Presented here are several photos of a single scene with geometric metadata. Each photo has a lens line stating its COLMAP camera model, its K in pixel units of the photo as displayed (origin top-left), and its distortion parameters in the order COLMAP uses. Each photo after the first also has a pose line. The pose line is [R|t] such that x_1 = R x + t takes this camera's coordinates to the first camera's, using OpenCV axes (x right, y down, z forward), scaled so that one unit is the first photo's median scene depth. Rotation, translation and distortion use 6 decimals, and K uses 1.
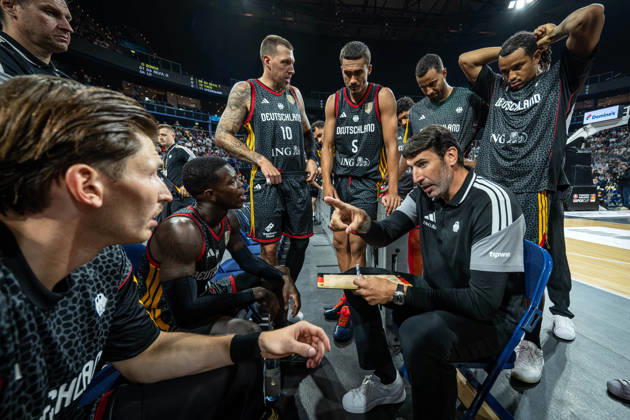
lens RADIAL K [[1276.0, 0, 315.0], [0, 1276.0, 210.0], [0, 0, 1]] dist [-0.049842, -0.410509]
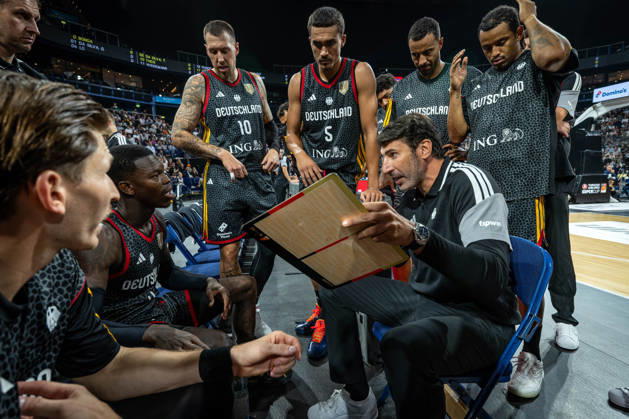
lens RADIAL K [[1274.0, 0, 314.5], [0, 1274.0, 209.5], [0, 0, 1]] dist [-0.049842, -0.410509]
pose [[0.999691, -0.018164, 0.016998, 0.005678], [0.018235, 0.999826, -0.004005, 0.004341], [-0.016922, 0.004314, 0.999848, 0.122282]]
